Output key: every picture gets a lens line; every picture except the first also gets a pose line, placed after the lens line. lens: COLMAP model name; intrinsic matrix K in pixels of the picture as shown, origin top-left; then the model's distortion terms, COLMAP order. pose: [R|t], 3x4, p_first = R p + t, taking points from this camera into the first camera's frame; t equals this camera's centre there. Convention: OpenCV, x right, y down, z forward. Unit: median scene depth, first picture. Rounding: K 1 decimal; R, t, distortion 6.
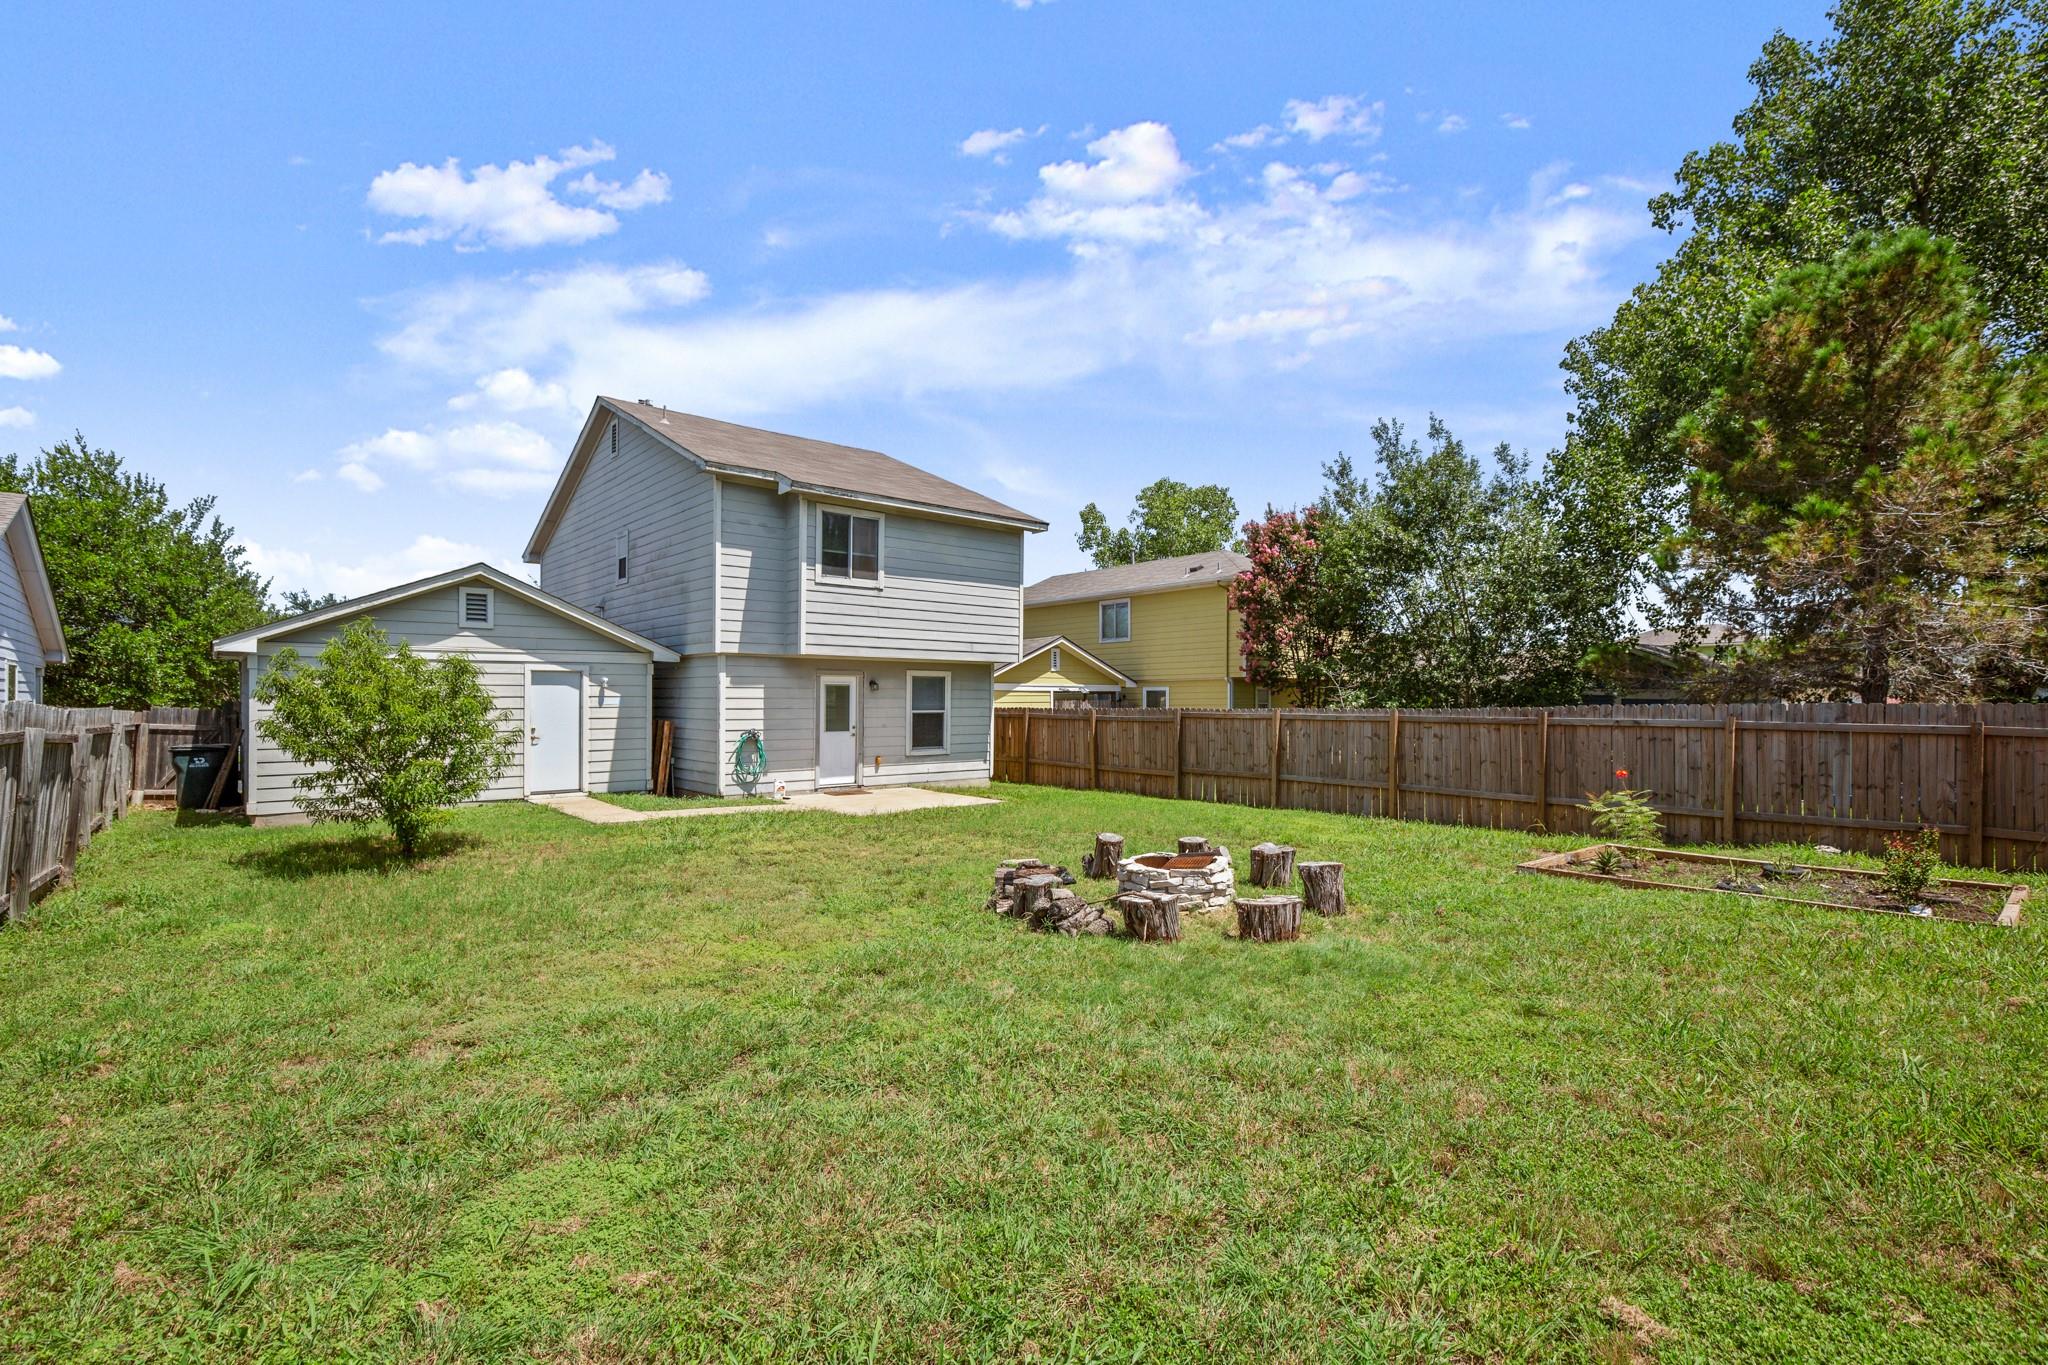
lens RADIAL K [[924.6, 0, 1042.1], [0, 924.6, 702.1], [0, 0, 1]] dist [0.001346, 0.000058]
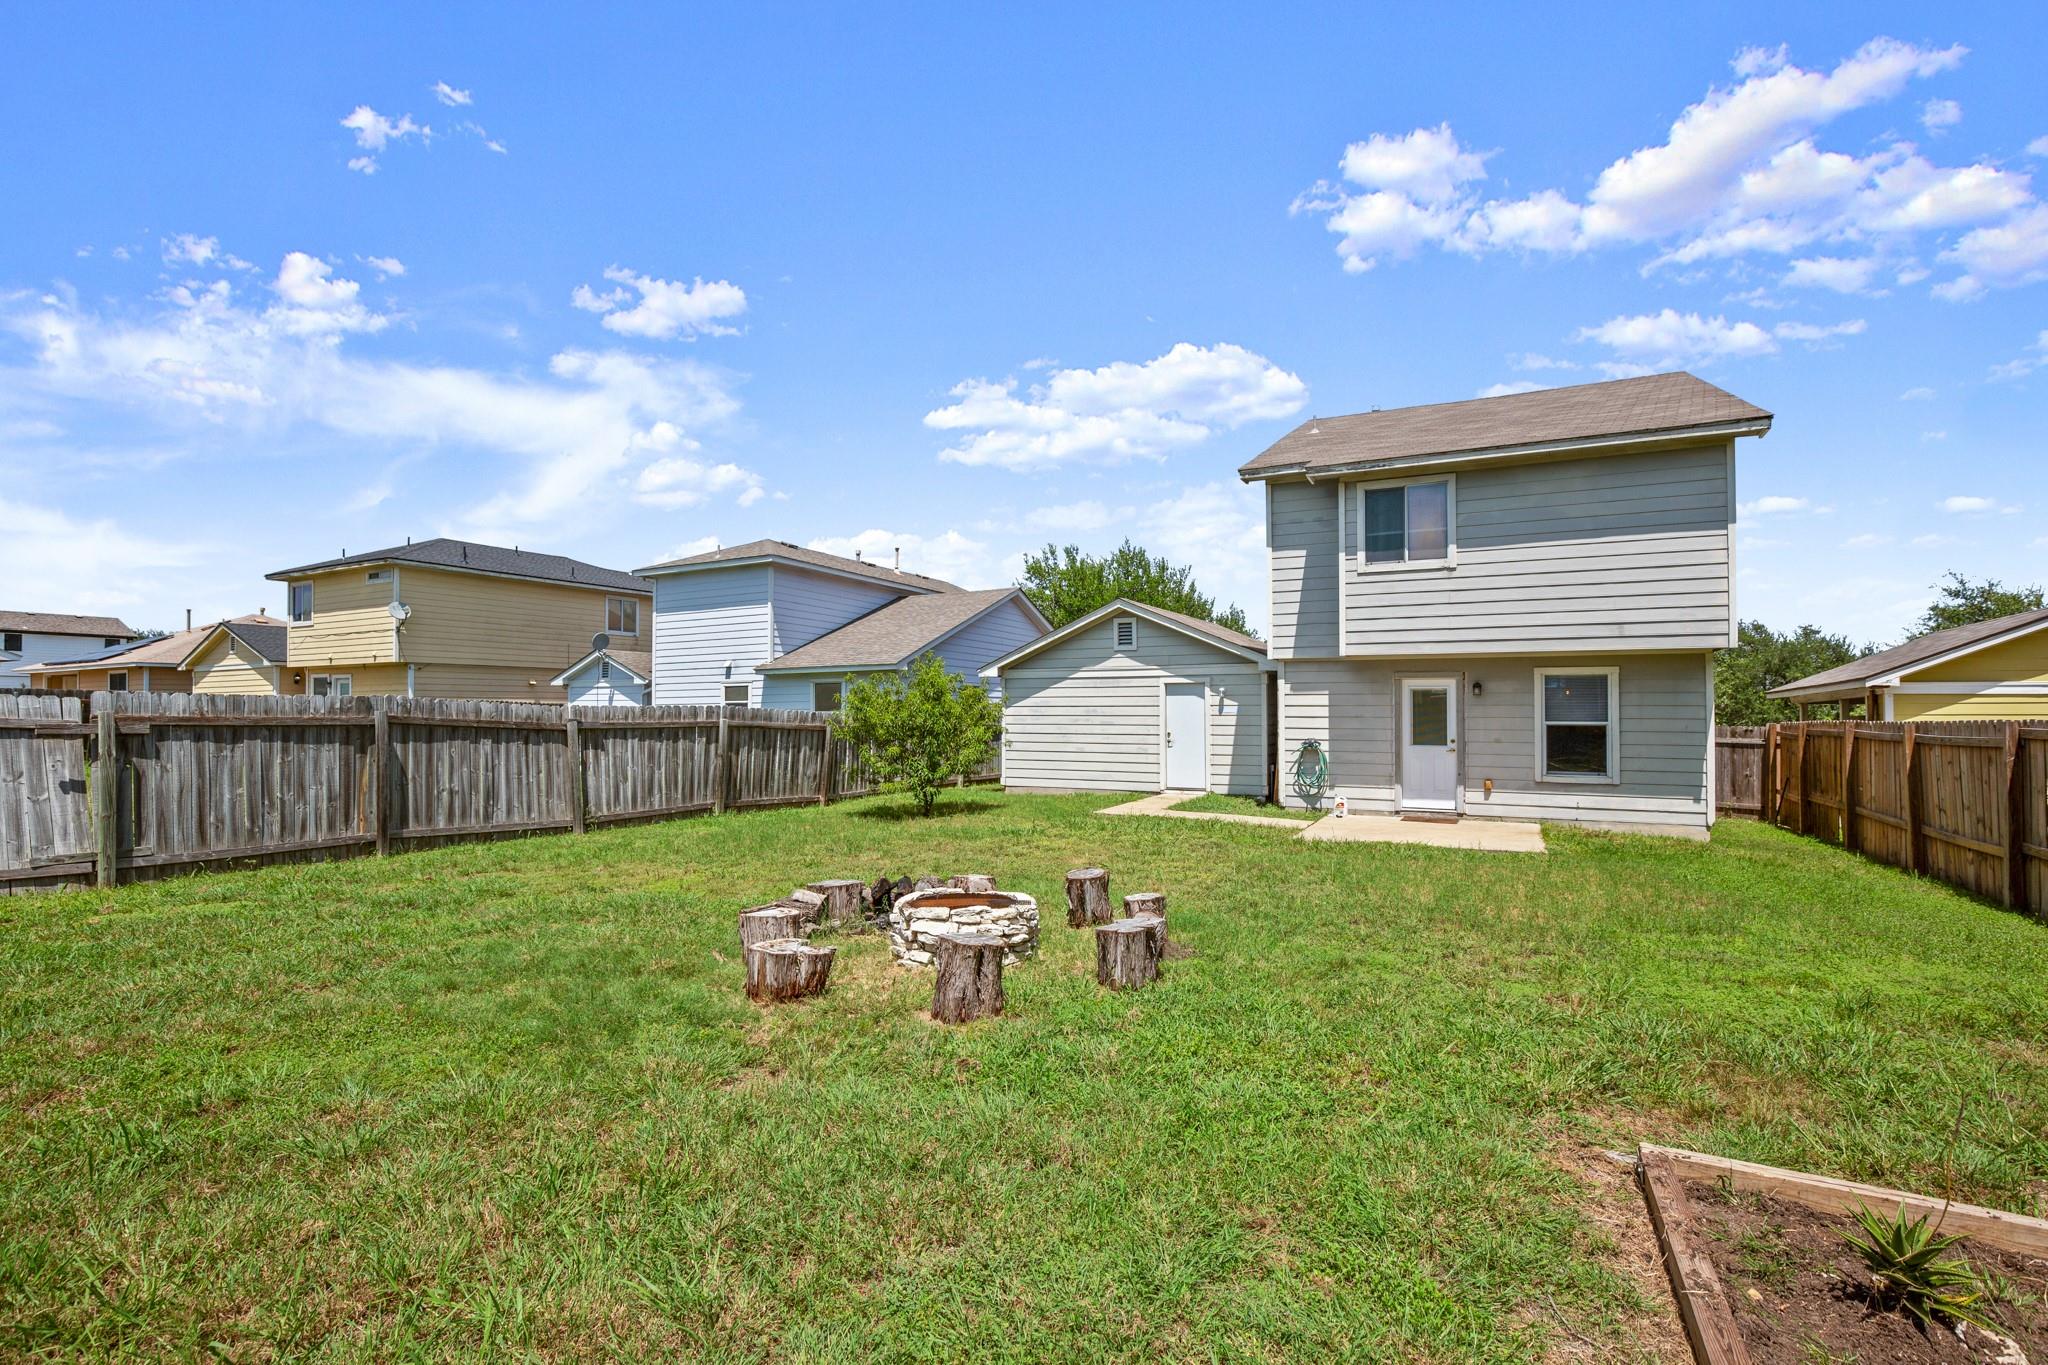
lens RADIAL K [[924.6, 0, 1042.1], [0, 924.6, 702.1], [0, 0, 1]] dist [0.001346, 0.000058]
pose [[0.388086, -0.011995, -0.921545, 0.441259], [-0.006564, 0.999854, -0.015778, 0.008769], [0.921600, 0.012173, 0.387951, 0.379384]]
